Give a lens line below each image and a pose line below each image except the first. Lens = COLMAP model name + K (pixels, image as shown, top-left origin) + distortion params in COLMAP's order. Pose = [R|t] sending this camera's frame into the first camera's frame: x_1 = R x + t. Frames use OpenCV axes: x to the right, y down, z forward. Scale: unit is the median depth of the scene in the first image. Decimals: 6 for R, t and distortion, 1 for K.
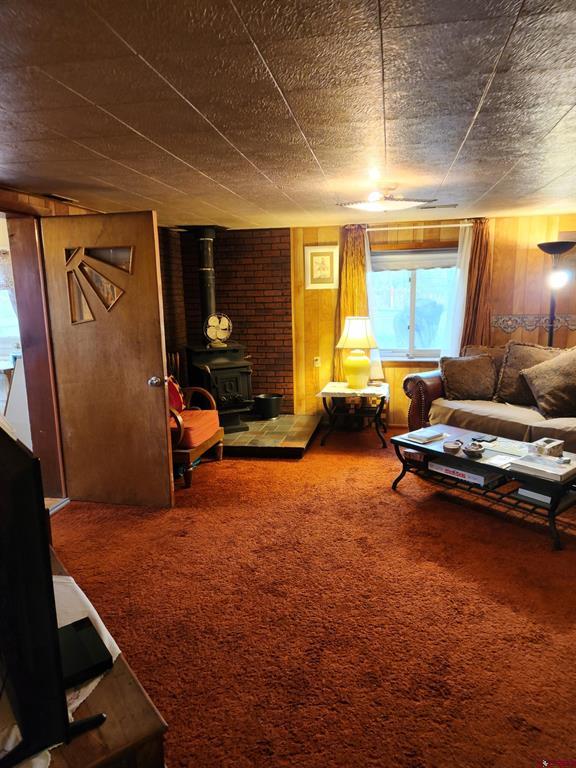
lens RADIAL K [[510.0, 0, 294.9], [0, 510.0, 385.1], [0, 0, 1]] dist [0.080605, -0.076531]
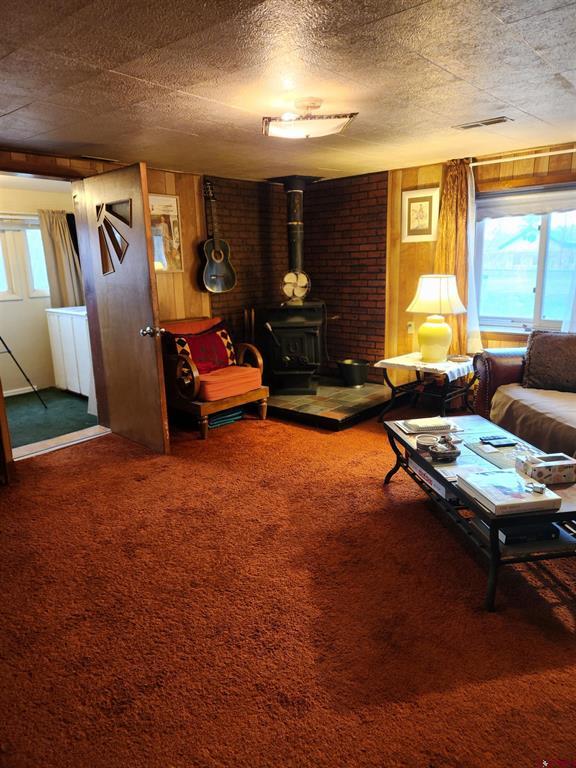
lens RADIAL K [[510.0, 0, 294.0], [0, 510.0, 378.0], [0, 0, 1]] dist [0.080605, -0.076531]
pose [[0.867042, 0.112314, -0.485410, 0.380442], [-0.084381, 0.993289, 0.079104, -0.016091], [0.491037, -0.027627, 0.870700, 0.179213]]
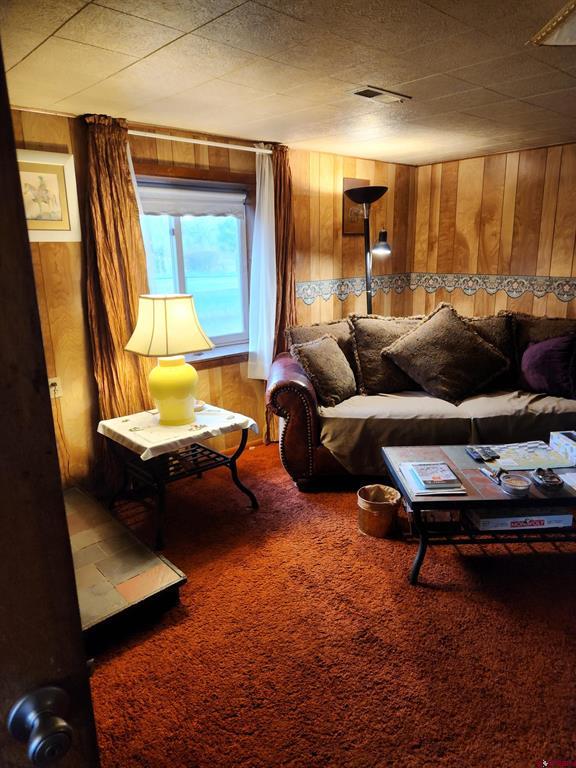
lens RADIAL K [[510.0, 0, 291.4], [0, 510.0, 378.0], [0, 0, 1]] dist [0.080605, -0.076531]
pose [[0.614439, -0.185156, 0.766930, -0.254286], [0.156354, 0.981369, 0.111661, -0.095330], [-0.773316, 0.051304, 0.631942, 0.619619]]
